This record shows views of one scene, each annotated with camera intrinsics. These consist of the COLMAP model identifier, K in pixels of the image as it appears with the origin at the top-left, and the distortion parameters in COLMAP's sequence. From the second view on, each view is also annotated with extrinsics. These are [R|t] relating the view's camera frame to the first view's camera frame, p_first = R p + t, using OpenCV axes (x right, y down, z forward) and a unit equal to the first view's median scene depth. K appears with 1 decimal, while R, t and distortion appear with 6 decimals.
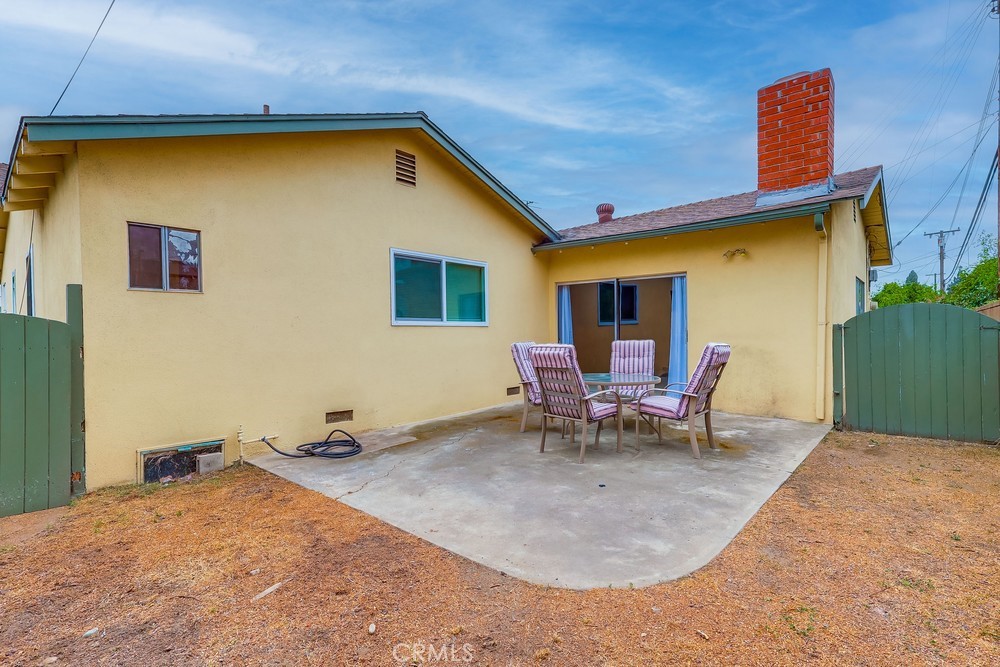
lens RADIAL K [[463.8, 0, 502.7], [0, 463.8, 332.5], [0, 0, 1]] dist [0.017664, 0.000256]
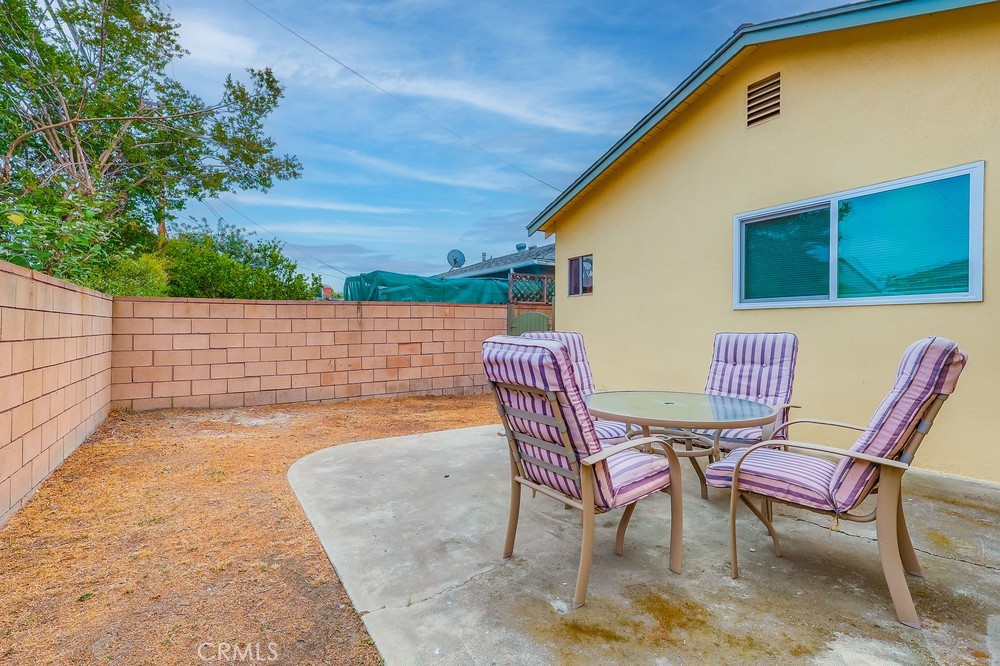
lens RADIAL K [[463.8, 0, 502.7], [0, 463.8, 332.0], [0, 0, 1]] dist [0.017664, 0.000256]
pose [[-0.272473, 0.023096, -0.961886, 1.020211], [0.010888, 0.999722, 0.020921, 0.004292], [0.962102, -0.004772, -0.272649, 1.259353]]
